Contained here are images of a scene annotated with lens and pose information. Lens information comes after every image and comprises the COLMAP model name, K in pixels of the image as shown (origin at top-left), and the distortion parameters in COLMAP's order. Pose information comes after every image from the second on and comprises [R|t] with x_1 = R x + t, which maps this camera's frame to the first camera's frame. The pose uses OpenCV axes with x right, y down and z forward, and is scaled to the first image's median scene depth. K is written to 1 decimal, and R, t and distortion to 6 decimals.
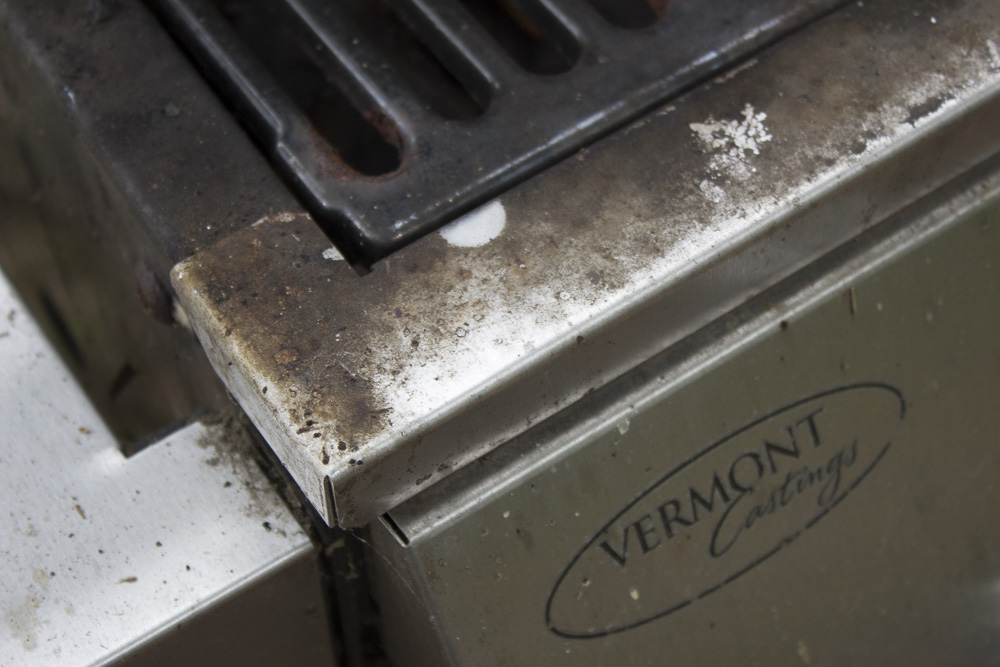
lens RADIAL K [[2054.8, 0, 500.0], [0, 2054.8, 333.5], [0, 0, 1]] dist [0.025588, 0.224482]
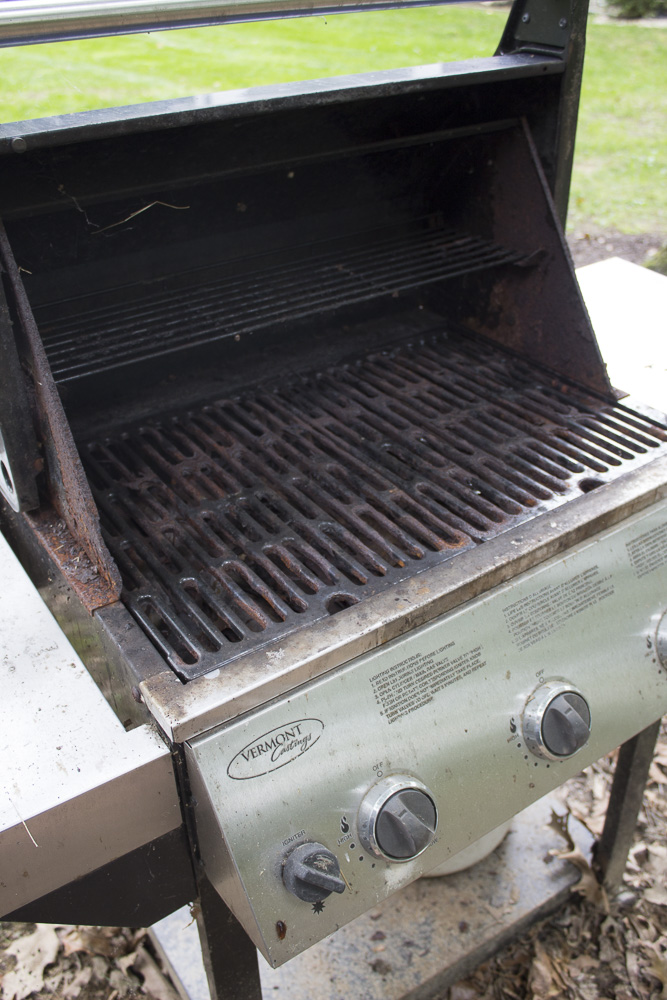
lens RADIAL K [[925.2, 0, 333.5], [0, 925.2, 500.0], [0, 0, 1]] dist [-0.105664, 0.011957]
pose [[0.999948, 0.002338, 0.009885, 0.211641], [0.001329, 0.934692, -0.355455, 0.277107], [-0.010071, 0.355450, 0.934641, -0.870618]]
